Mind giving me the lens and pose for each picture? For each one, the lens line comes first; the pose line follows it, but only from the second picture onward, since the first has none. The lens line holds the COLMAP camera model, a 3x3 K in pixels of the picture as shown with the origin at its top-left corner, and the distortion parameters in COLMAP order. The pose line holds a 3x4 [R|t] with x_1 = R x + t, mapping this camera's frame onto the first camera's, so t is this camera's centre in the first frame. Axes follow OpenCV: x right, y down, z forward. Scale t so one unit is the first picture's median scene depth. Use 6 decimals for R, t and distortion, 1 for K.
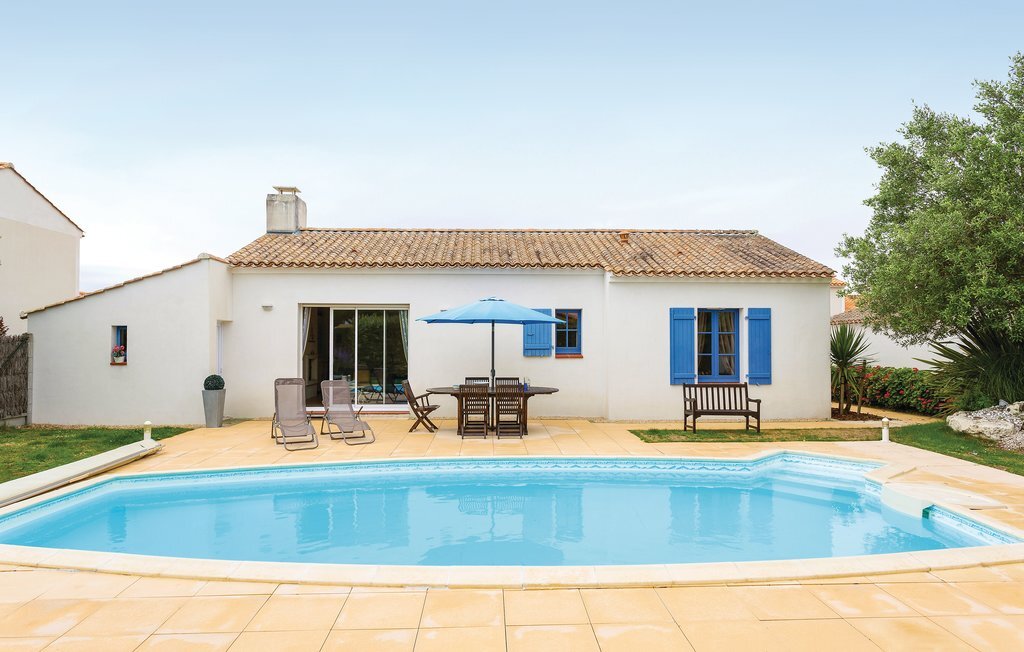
lens RADIAL K [[666.9, 0, 512.0], [0, 666.9, 326.0], [0, 0, 1]] dist [-0.003007, 0.001733]
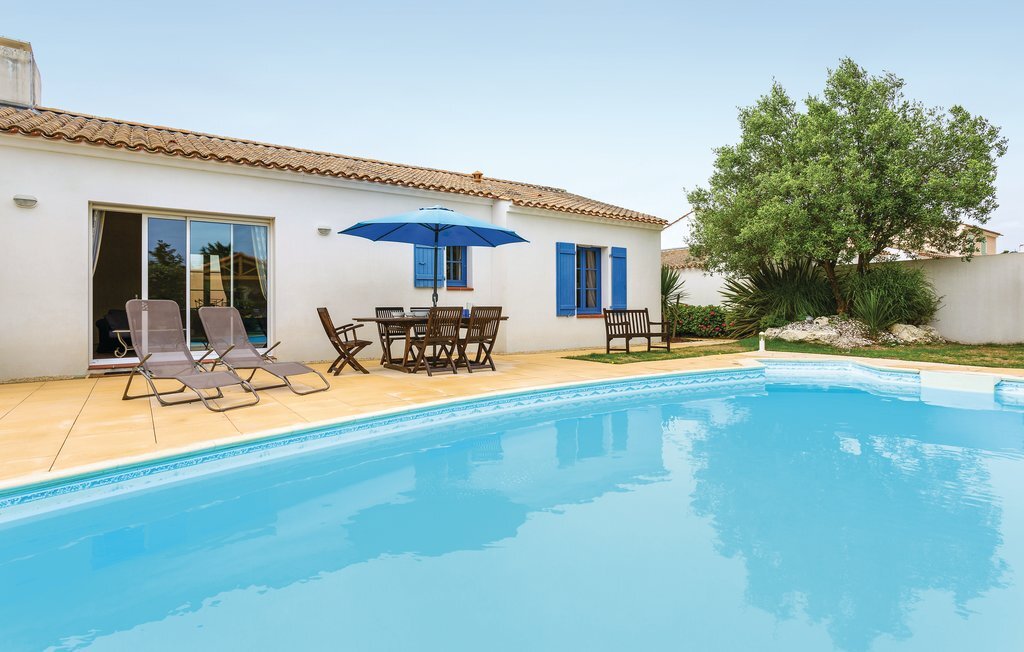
lens RADIAL K [[545.8, 0, 546.8], [0, 545.8, 303.3], [0, 0, 1]] dist [-0.000312, -0.000487]
pose [[0.823787, -0.002210, 0.566896, -0.262156], [-0.006197, 0.999898, 0.012903, 0.058152], [-0.566866, -0.014142, 0.823689, 0.307760]]
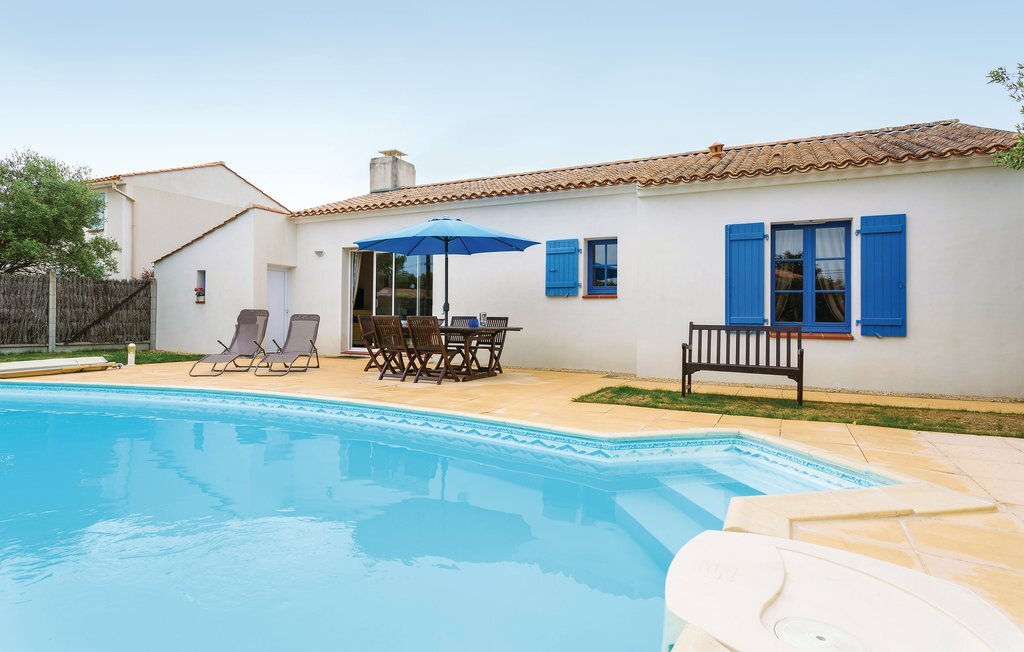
lens RADIAL K [[564.2, 0, 470.6], [0, 564.2, 301.8], [0, 0, 1]] dist [-0.000413, 0.000145]
pose [[0.860933, -0.005719, -0.508687, 0.312235], [0.001522, 0.999961, -0.008666, 0.060380], [0.508717, 0.006686, 0.860908, 0.348695]]
